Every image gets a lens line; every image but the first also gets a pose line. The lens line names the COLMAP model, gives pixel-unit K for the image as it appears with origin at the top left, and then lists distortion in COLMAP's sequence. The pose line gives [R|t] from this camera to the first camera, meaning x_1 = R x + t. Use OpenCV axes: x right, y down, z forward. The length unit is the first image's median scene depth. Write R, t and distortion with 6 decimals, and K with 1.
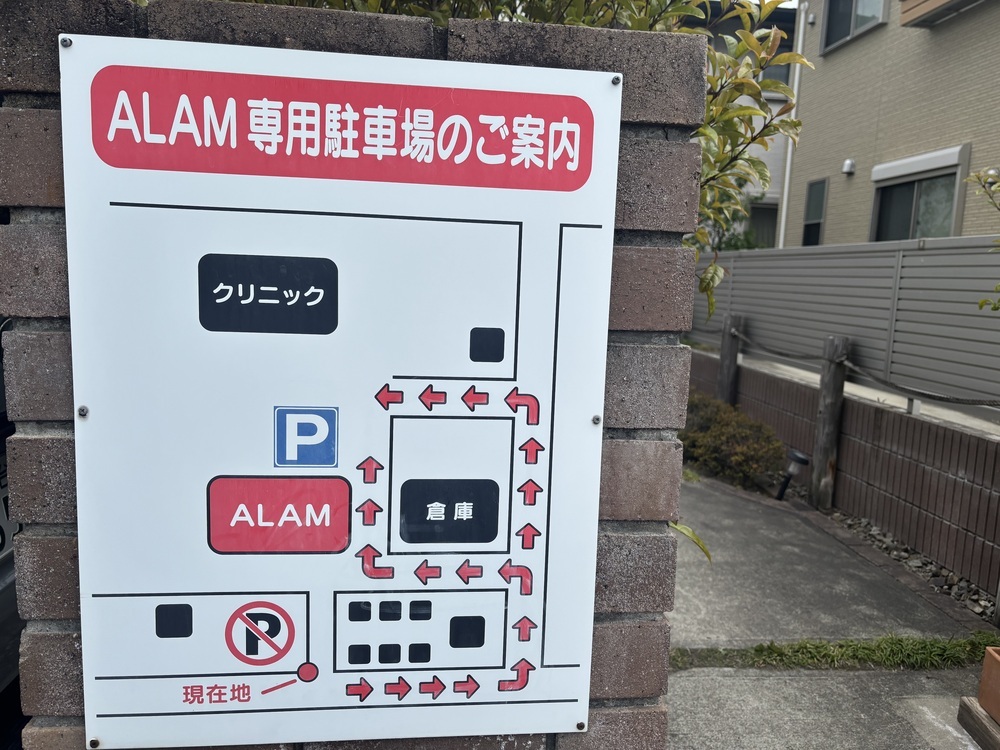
lens RADIAL K [[749.2, 0, 494.3], [0, 749.2, 369.7], [0, 0, 1]] dist [0.043997, -0.055272]
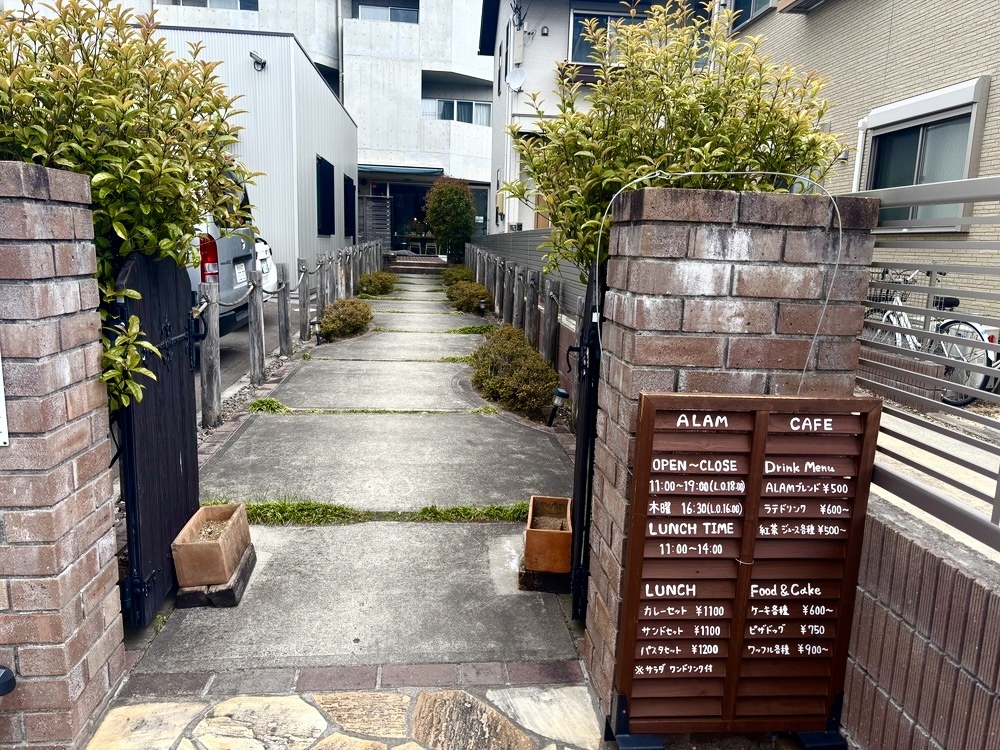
lens RADIAL K [[749.2, 0, 504.9], [0, 749.2, 381.3], [0, 0, 1]] dist [0.043997, -0.055272]
pose [[0.999743, -0.006921, -0.021602, 0.416803], [0.008070, 0.998531, 0.053579, 0.036864], [0.021199, -0.053739, 0.998330, -0.323706]]
